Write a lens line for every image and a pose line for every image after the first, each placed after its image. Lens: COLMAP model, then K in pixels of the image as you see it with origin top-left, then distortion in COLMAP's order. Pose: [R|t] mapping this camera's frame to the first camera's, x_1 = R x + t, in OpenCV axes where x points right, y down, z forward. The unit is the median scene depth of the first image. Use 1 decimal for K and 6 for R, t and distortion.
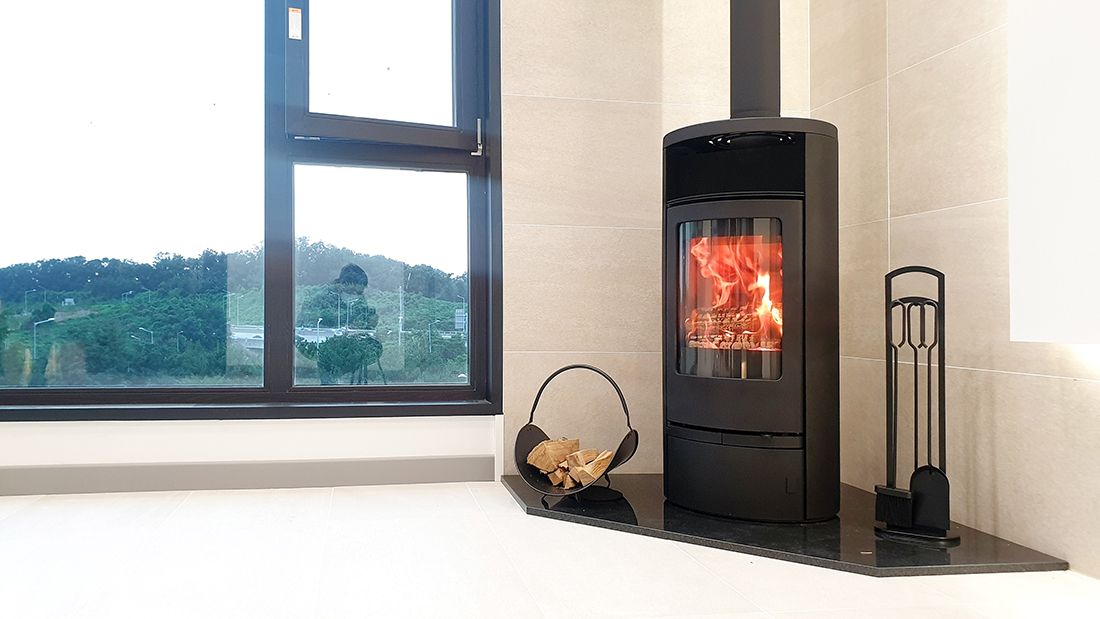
lens RADIAL K [[830.3, 0, 571.9], [0, 830.3, 299.2], [0, 0, 1]] dist [0.041586, -0.049934]
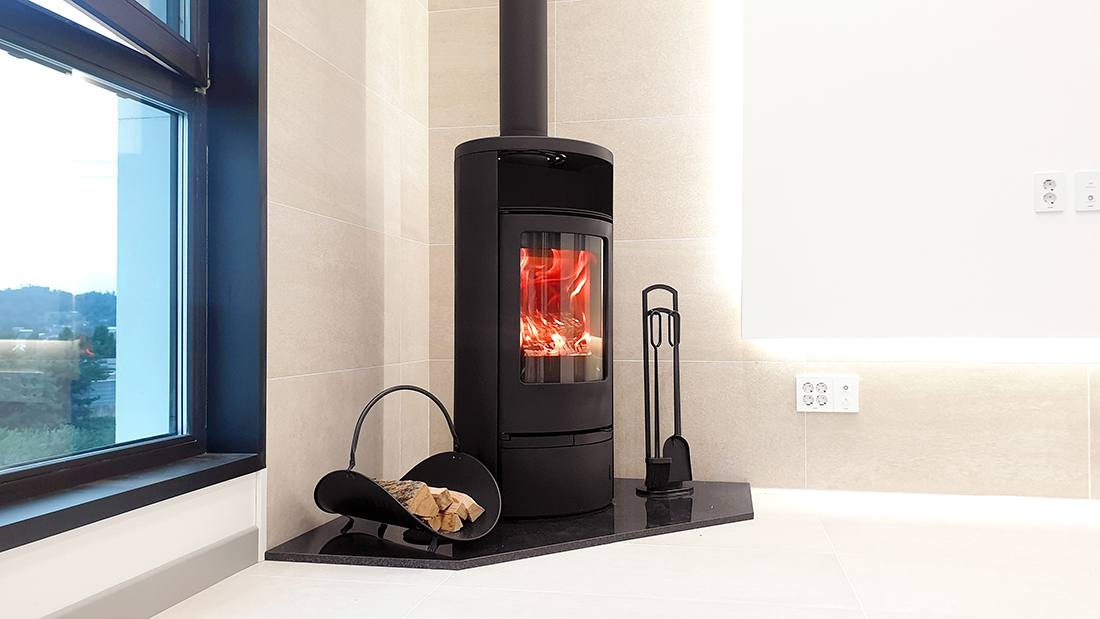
lens RADIAL K [[830.3, 0, 532.0], [0, 830.3, 302.6], [0, 0, 1]] dist [0.041586, -0.049934]
pose [[0.425232, 0.009103, 0.905039, -0.755029], [-0.008530, 0.999945, -0.006050, -0.000868], [-0.905044, -0.005148, 0.425286, 0.570597]]
